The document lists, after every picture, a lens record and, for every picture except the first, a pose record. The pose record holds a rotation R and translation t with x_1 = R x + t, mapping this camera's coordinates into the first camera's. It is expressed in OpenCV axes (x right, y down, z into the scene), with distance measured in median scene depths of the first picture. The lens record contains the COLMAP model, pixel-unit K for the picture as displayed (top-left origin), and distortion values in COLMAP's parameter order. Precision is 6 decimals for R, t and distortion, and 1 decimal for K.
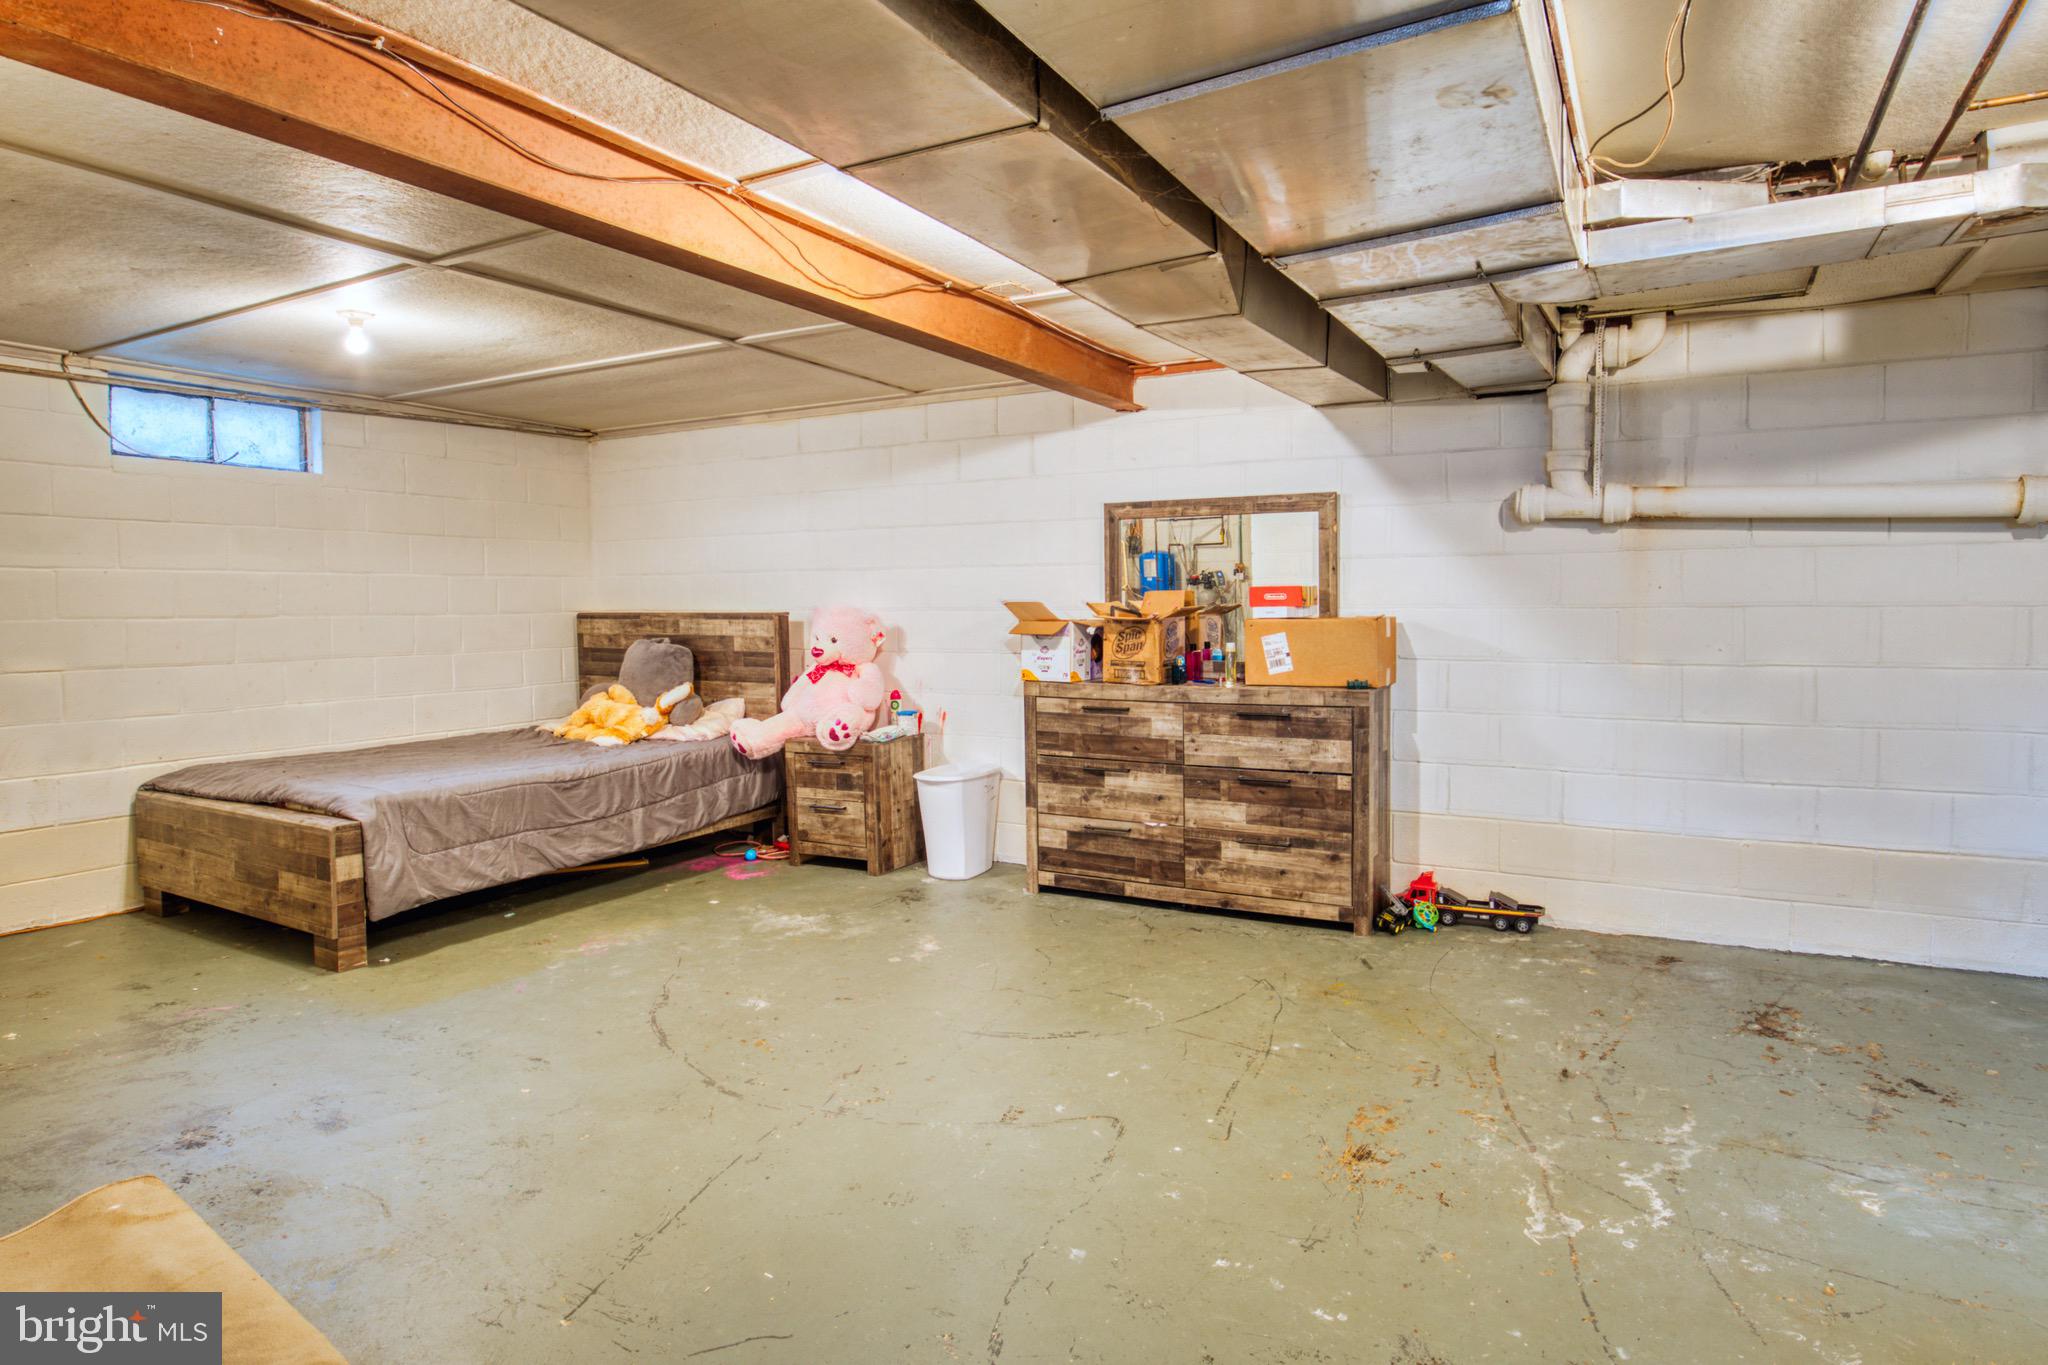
lens RADIAL K [[1102.8, 0, 1072.6], [0, 1102.8, 626.5], [0, 0, 1]] dist [-0.031412, -0.000541]
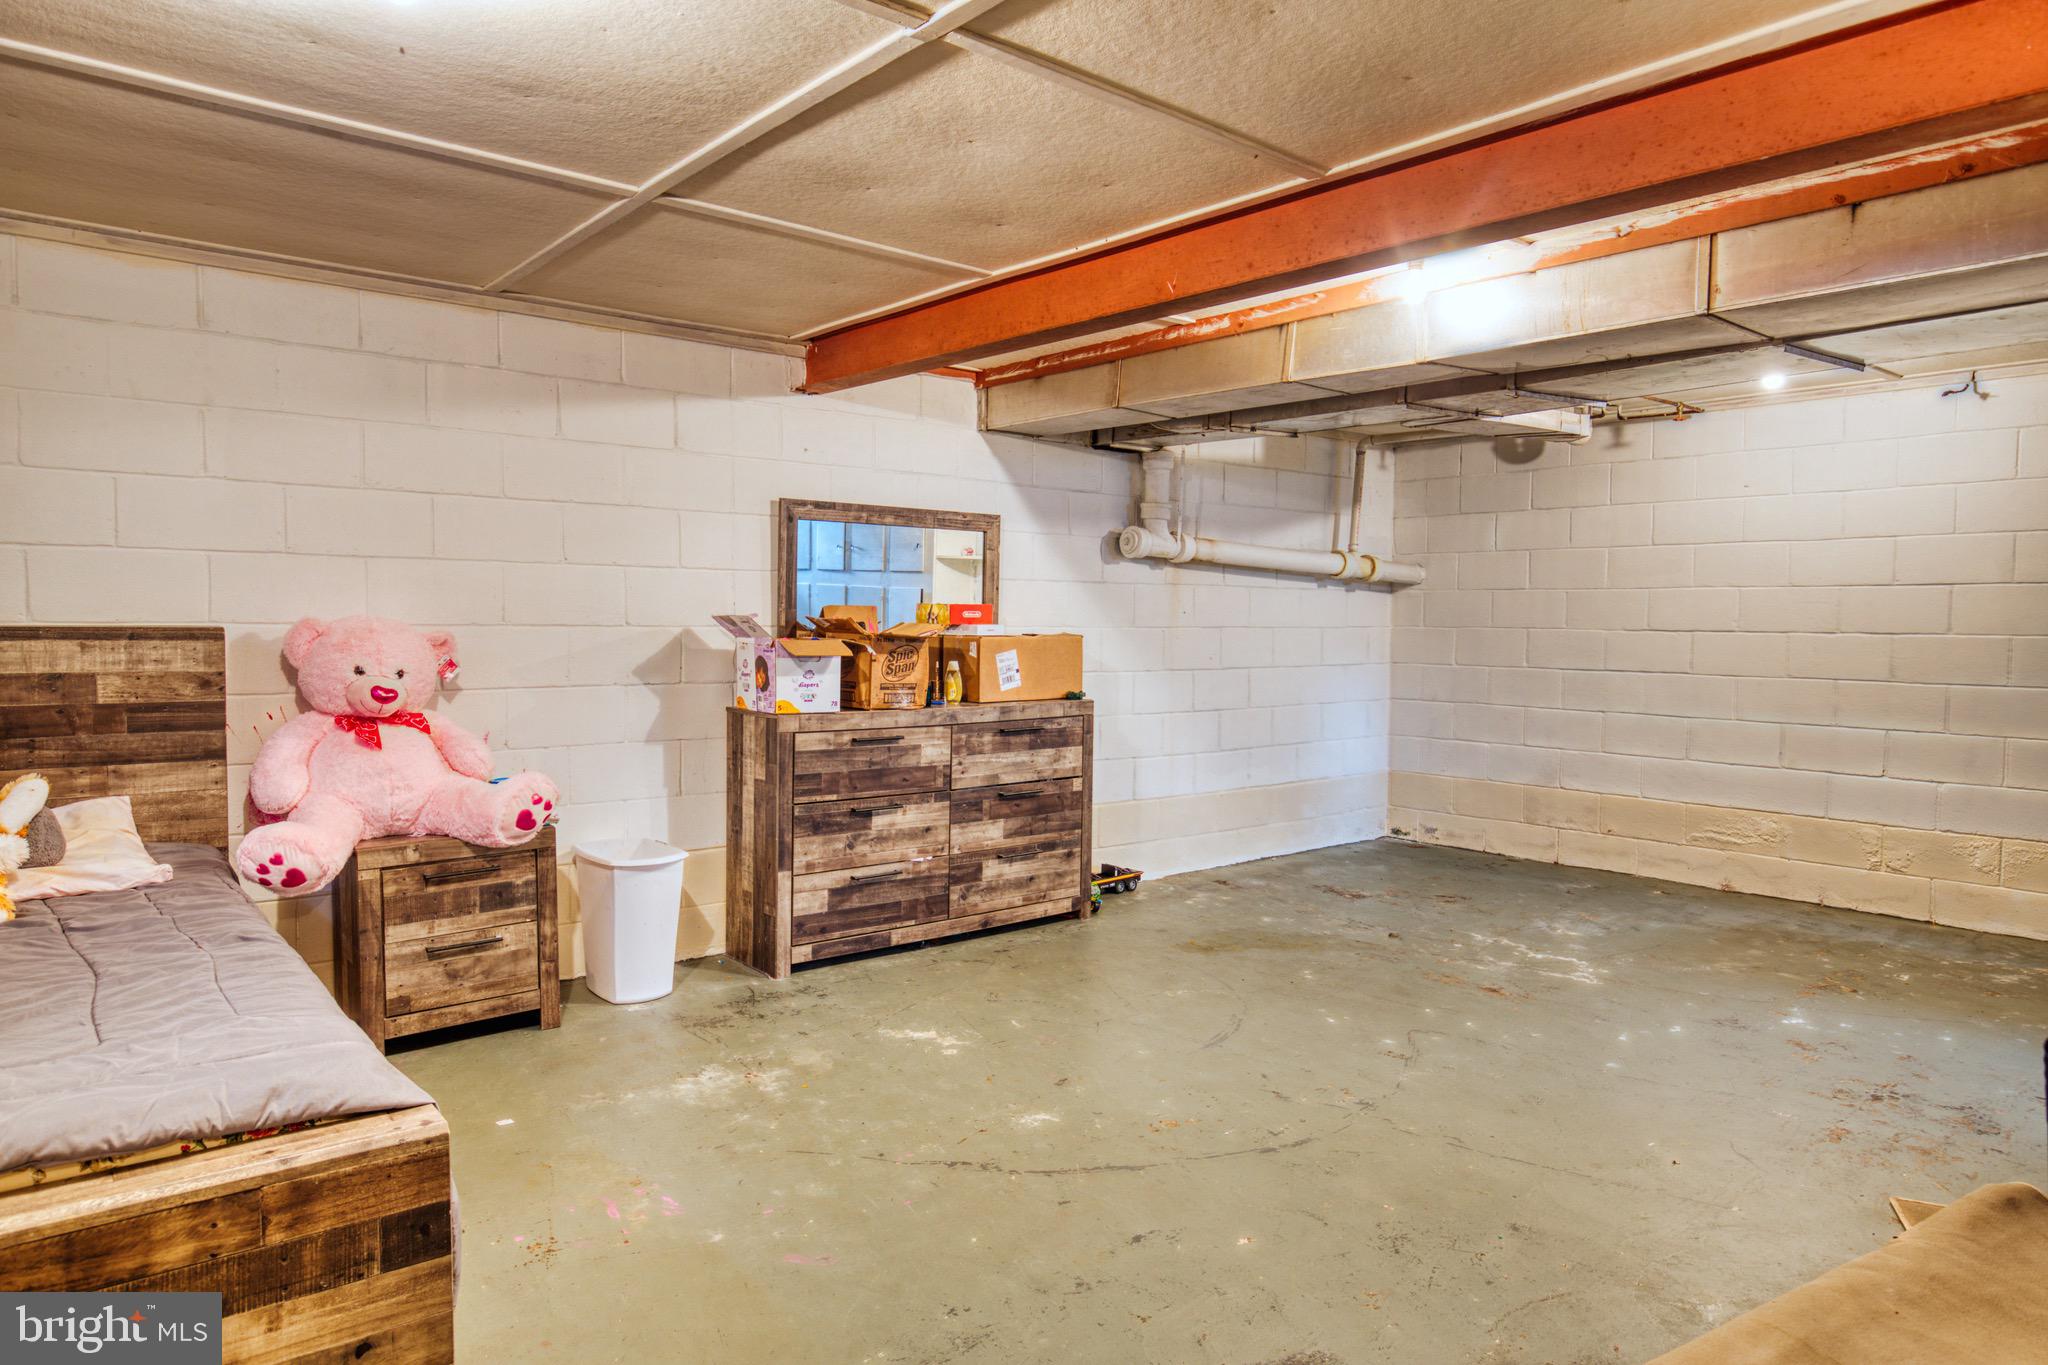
lens RADIAL K [[1308.8, 0, 1025.3], [0, 1308.8, 680.9], [0, 0, 1]] dist [-0.005445, -0.004001]
pose [[0.376565, -0.032301, 0.925827, -0.915465], [0.009284, 0.999473, 0.031094, -0.003299], [-0.926343, -0.003113, 0.376667, 0.513012]]
